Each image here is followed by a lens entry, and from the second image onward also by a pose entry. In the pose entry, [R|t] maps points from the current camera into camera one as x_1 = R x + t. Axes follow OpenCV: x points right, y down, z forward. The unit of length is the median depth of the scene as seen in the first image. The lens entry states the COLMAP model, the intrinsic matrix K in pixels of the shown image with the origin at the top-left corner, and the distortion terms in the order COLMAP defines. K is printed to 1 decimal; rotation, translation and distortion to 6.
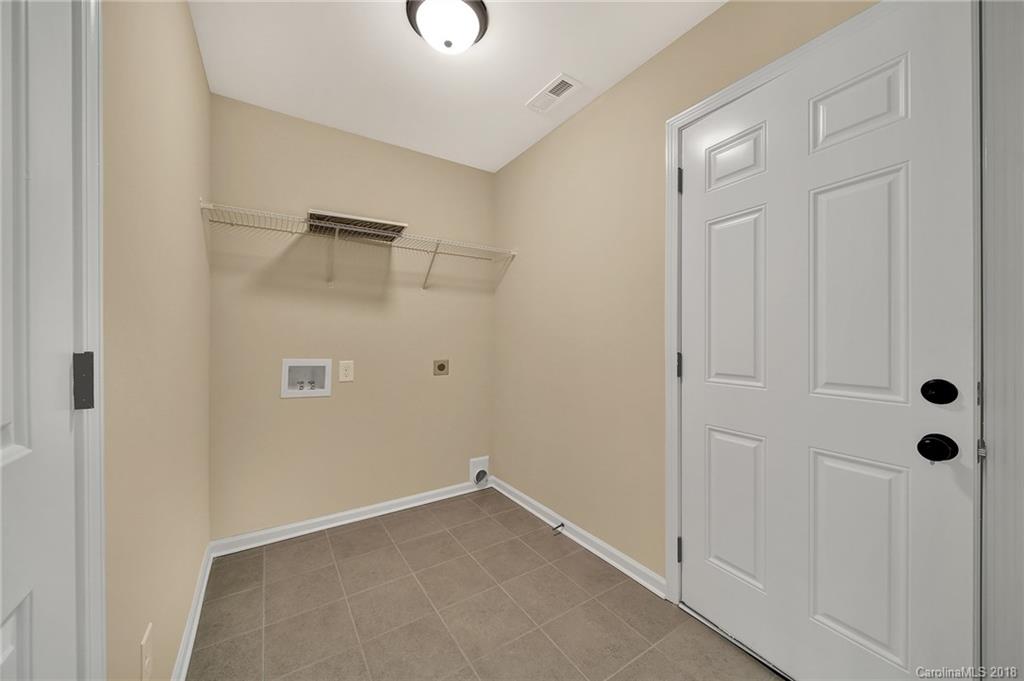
lens RADIAL K [[370.3, 0, 514.2], [0, 370.3, 341.1], [0, 0, 1]] dist [0.007730, -0.000015]
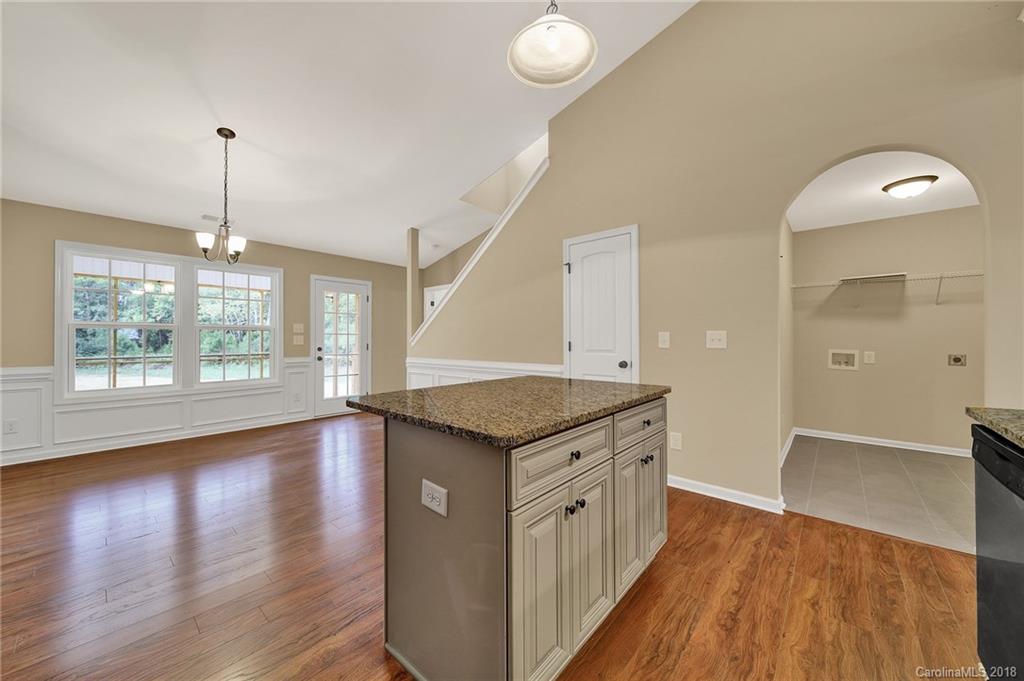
lens RADIAL K [[370.3, 0, 514.3], [0, 370.3, 339.2], [0, 0, 1]] dist [0.007730, -0.000015]
pose [[0.277922, 0.003076, -0.960599, 0.793463], [-0.003898, 0.999990, 0.002074, -0.003318], [0.960596, 0.003168, 0.277931, -1.130224]]
